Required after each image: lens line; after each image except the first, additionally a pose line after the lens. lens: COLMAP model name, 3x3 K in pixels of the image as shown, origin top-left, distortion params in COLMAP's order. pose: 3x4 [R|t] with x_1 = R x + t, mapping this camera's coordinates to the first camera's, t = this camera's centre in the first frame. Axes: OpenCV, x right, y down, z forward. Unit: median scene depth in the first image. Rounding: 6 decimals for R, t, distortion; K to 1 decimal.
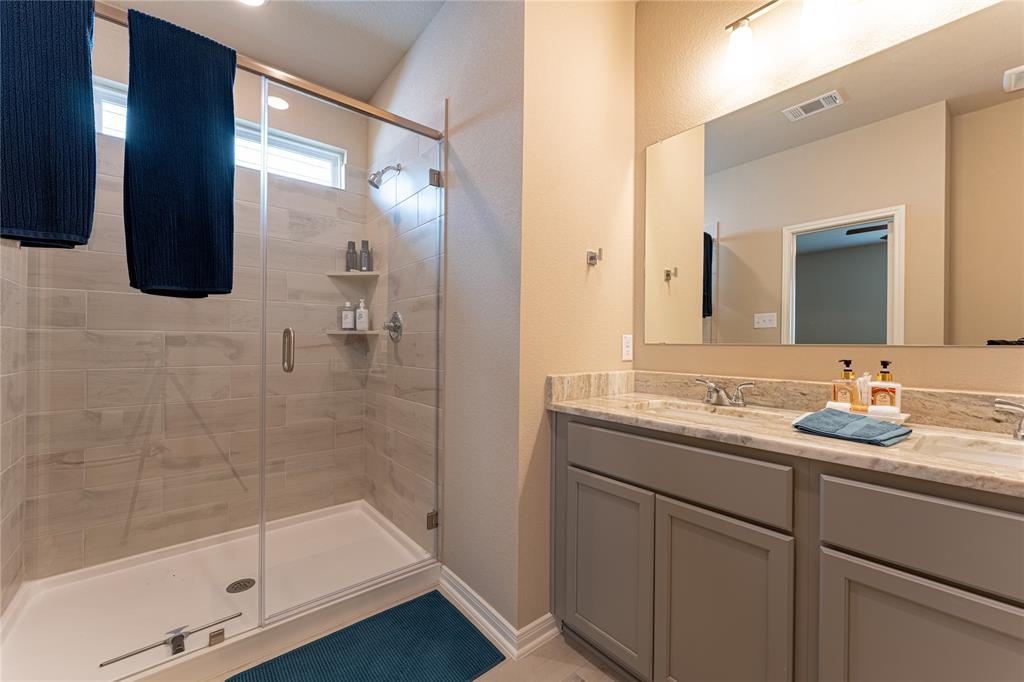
lens RADIAL K [[407.4, 0, 512.0], [0, 407.4, 341.0], [0, 0, 1]] dist [-0.001629, 0.000026]
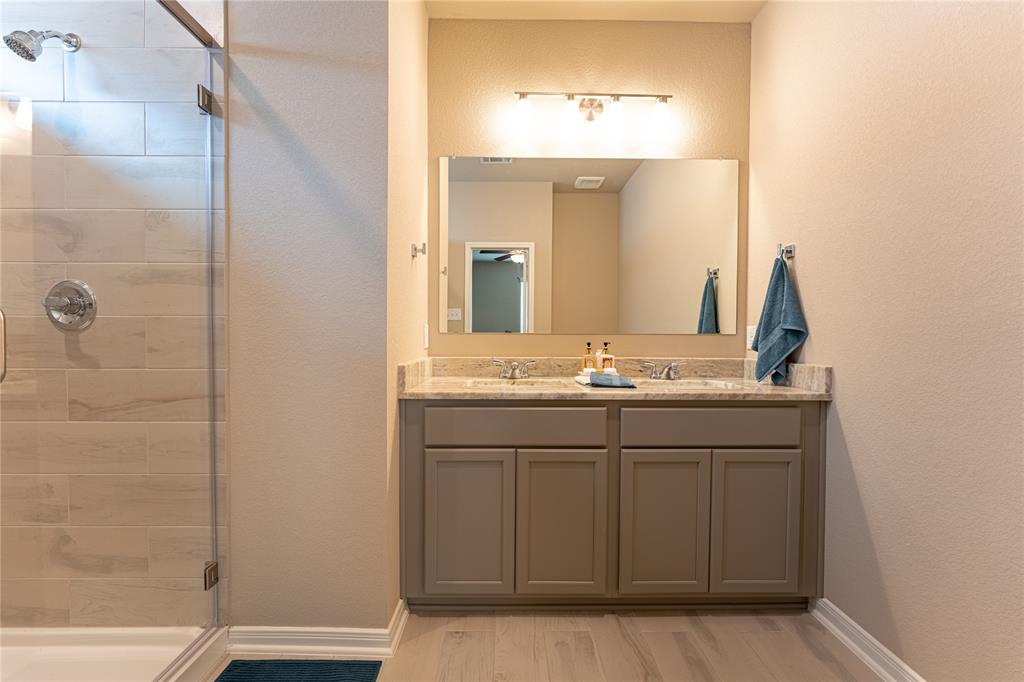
lens RADIAL K [[409.0, 0, 512.0], [0, 409.0, 341.0], [0, 0, 1]] dist [-0.000322, 0.000083]
pose [[0.623879, -0.016722, 0.781342, -0.470087], [-0.004492, 0.999678, 0.024981, 0.000120], [-0.781508, -0.019095, 0.623603, 0.147493]]
